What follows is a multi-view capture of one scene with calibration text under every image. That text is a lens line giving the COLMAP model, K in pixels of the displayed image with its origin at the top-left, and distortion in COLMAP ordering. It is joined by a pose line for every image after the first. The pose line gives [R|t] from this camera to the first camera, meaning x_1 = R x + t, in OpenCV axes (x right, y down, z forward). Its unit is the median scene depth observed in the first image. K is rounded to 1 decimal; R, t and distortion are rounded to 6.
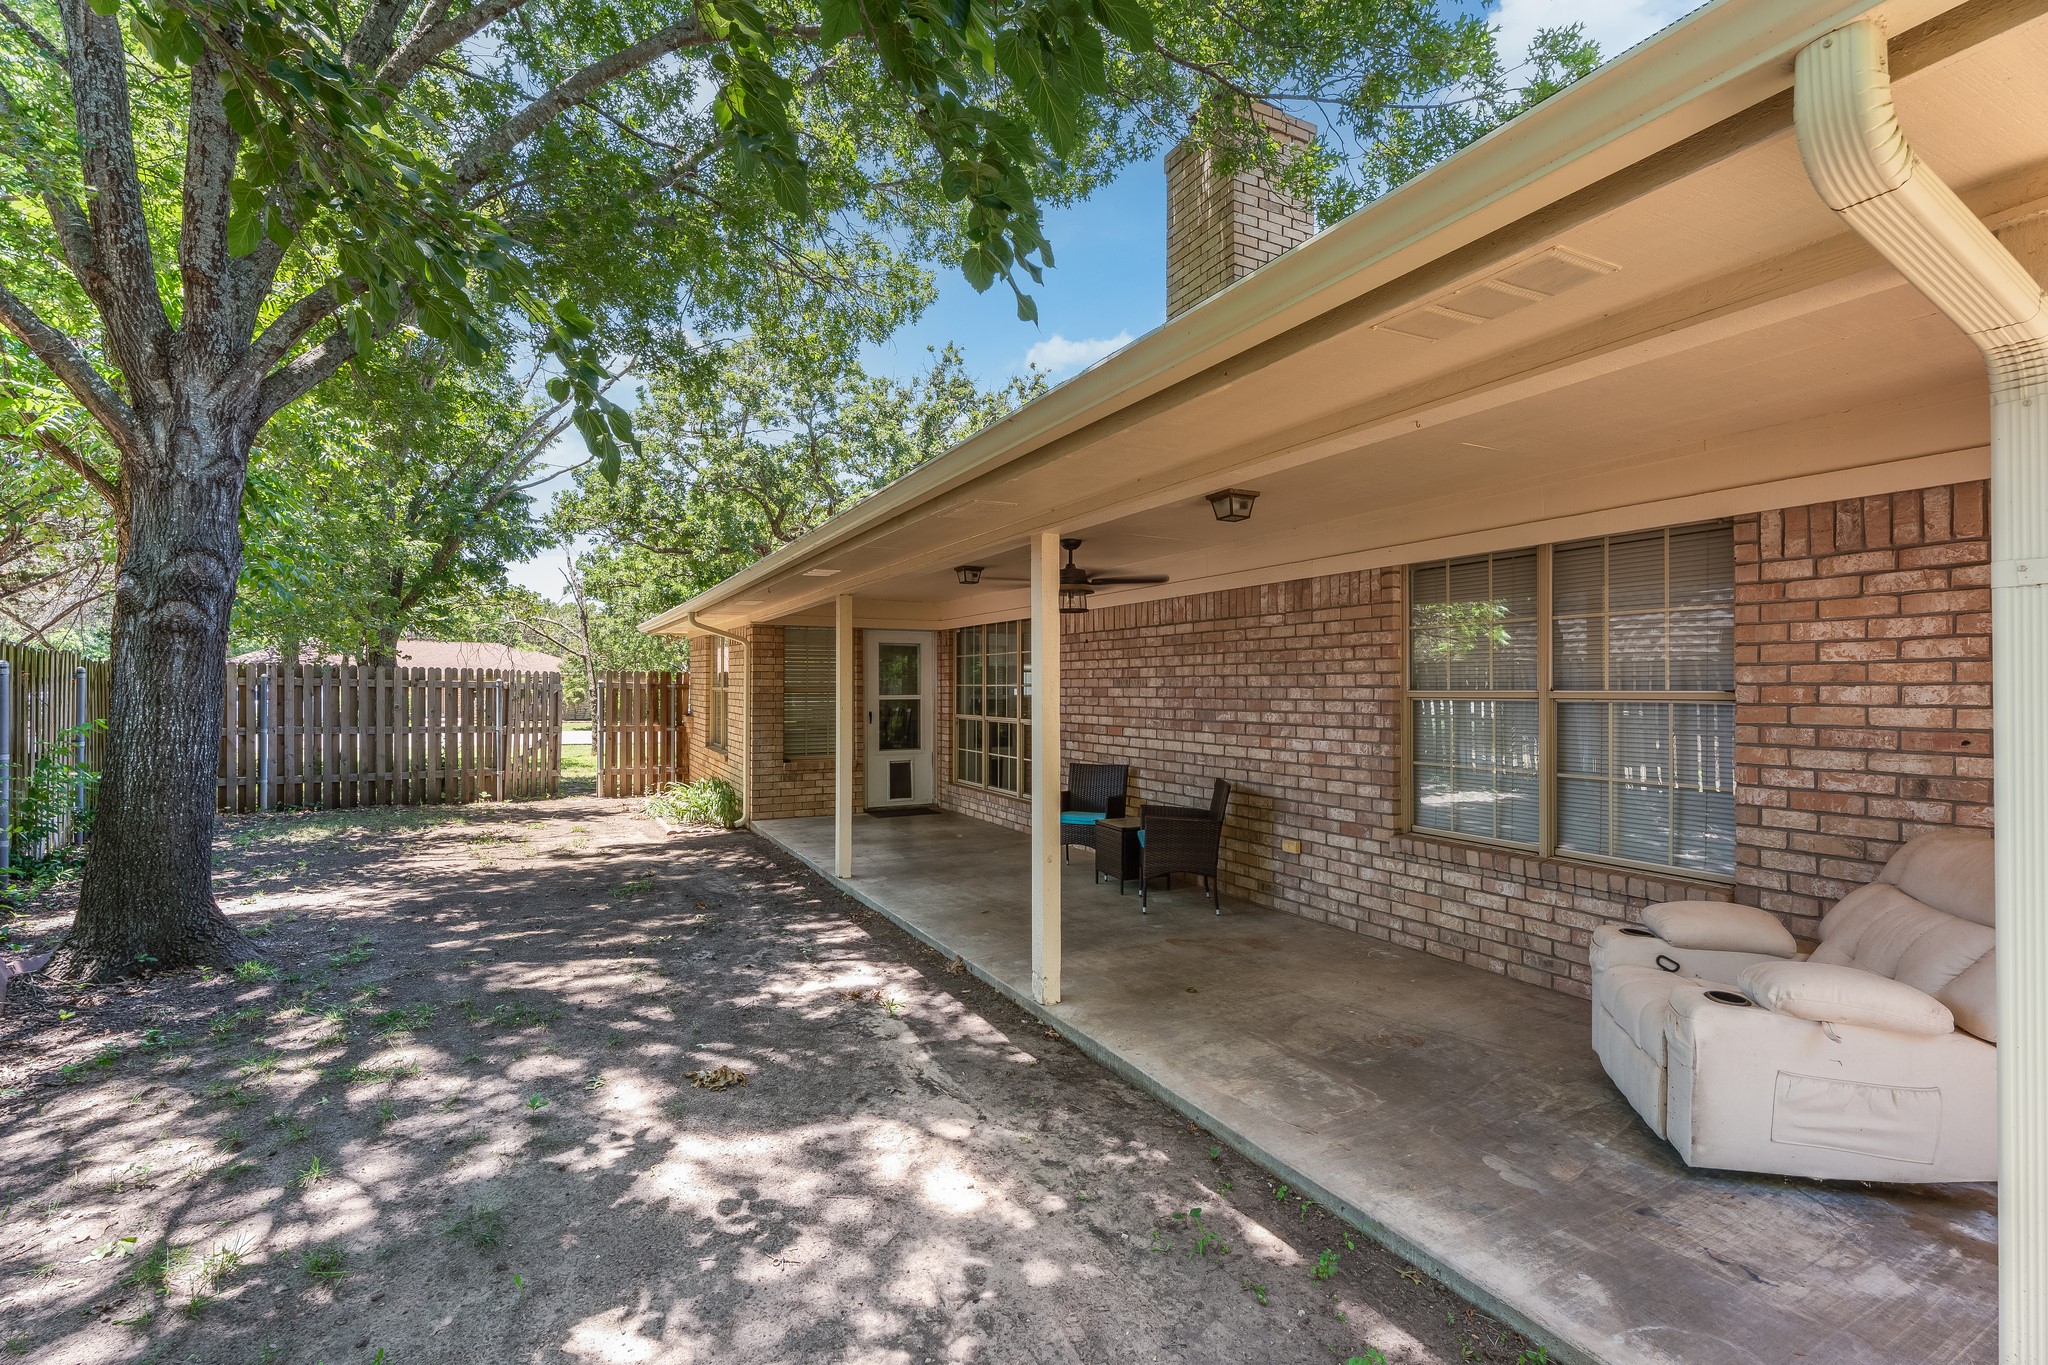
lens RADIAL K [[900.8, 0, 1014.5], [0, 900.8, 691.6], [0, 0, 1]] dist [0.008347, -0.000318]
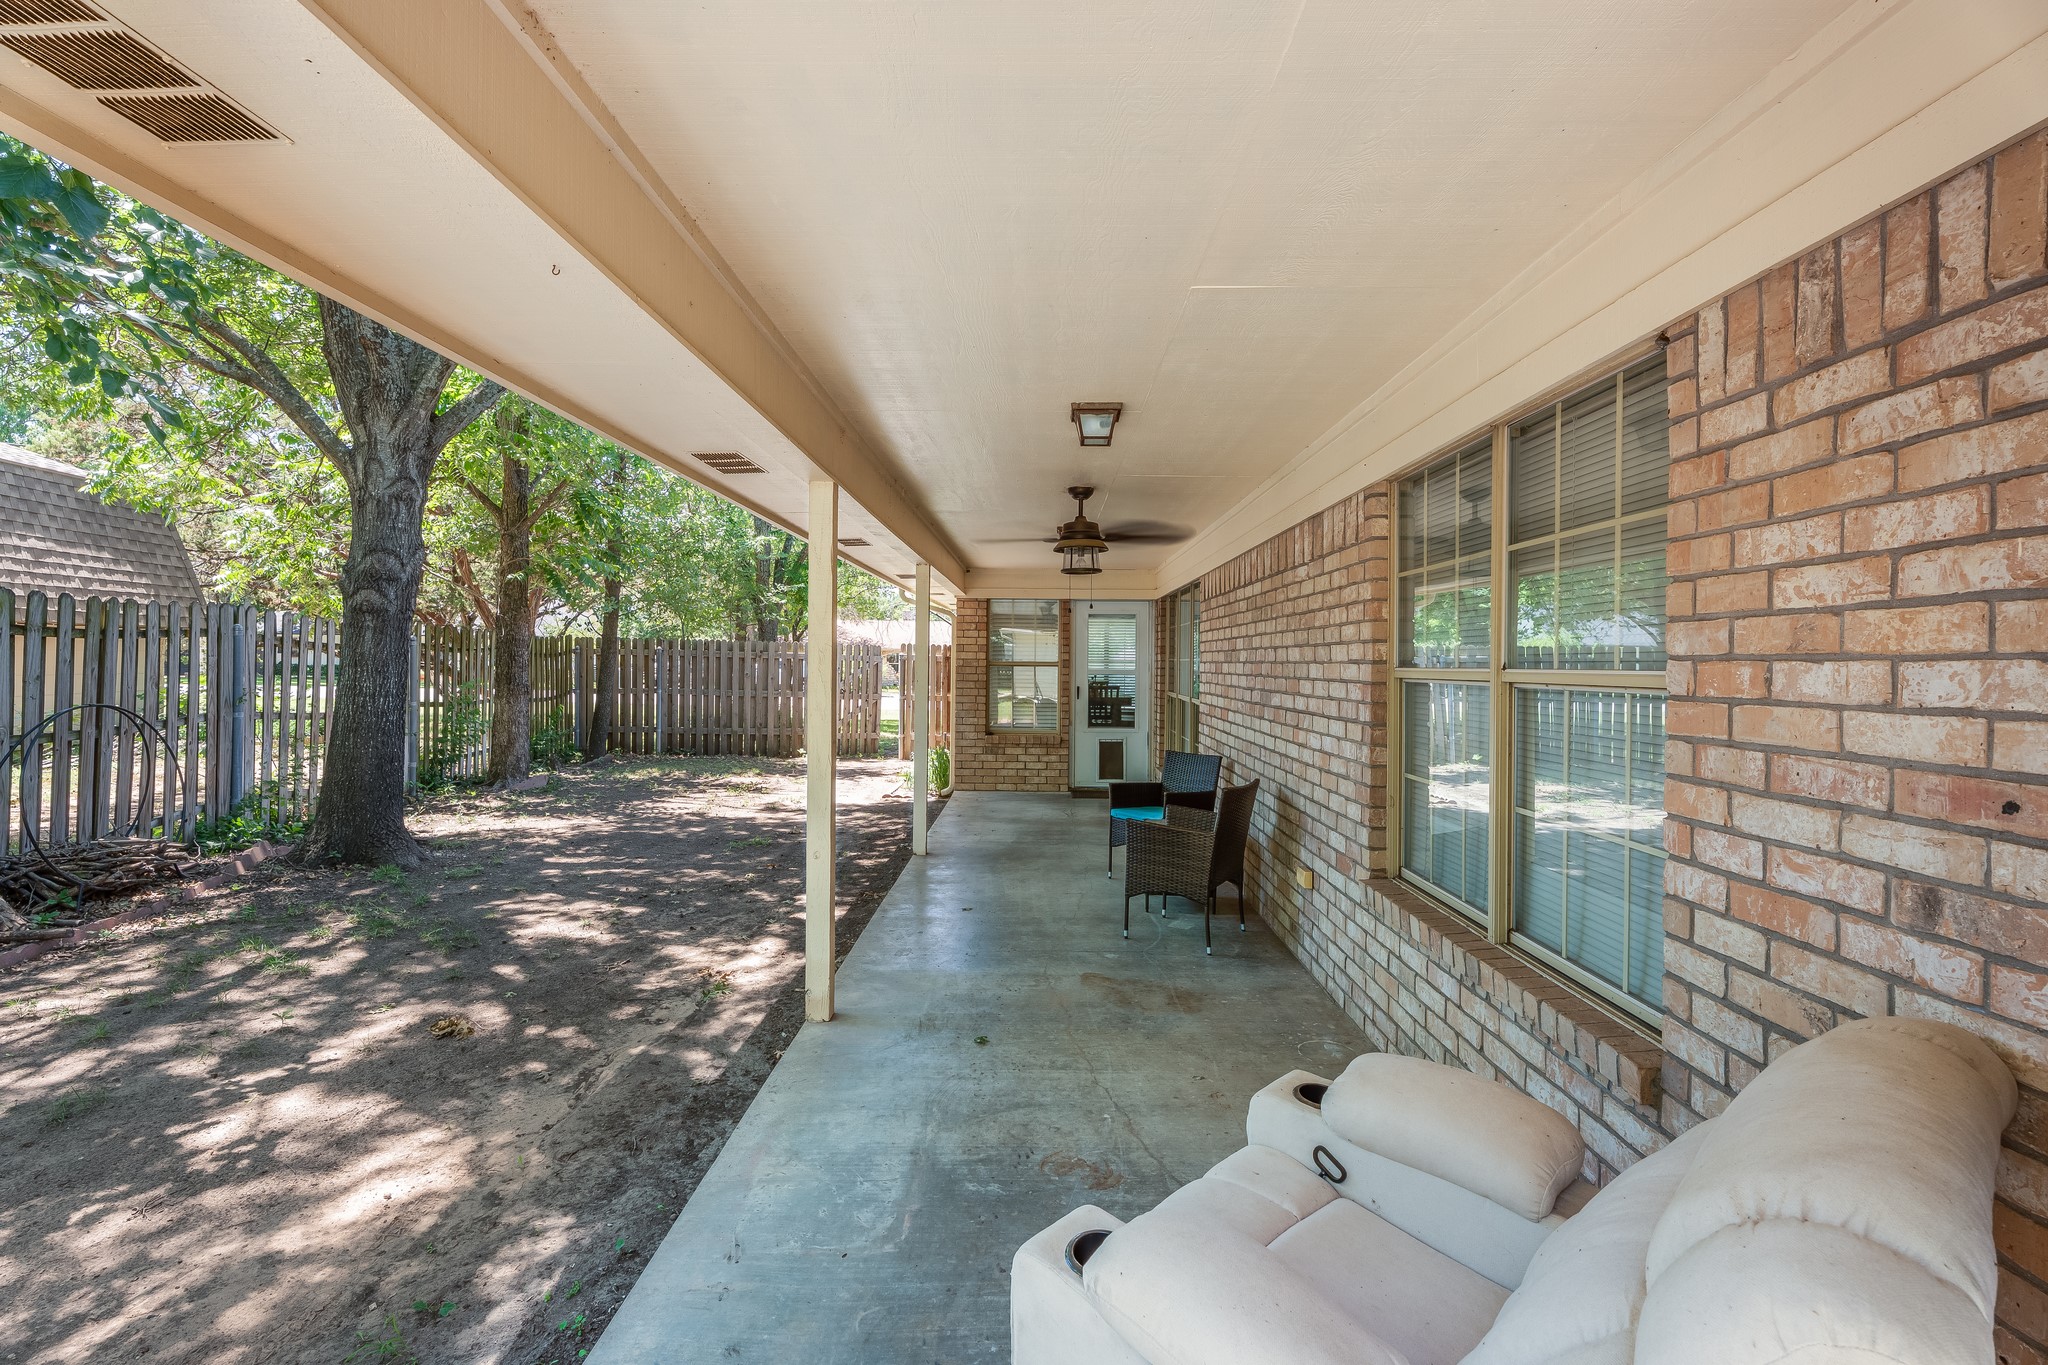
lens RADIAL K [[900.8, 0, 1028.3], [0, 900.8, 666.7], [0, 0, 1]] dist [0.008347, -0.000318]
pose [[0.877367, 0.011461, -0.479684, 0.769813], [-0.012054, 0.999926, 0.001844, 0.000001], [0.479669, 0.004164, 0.877440, 0.403924]]
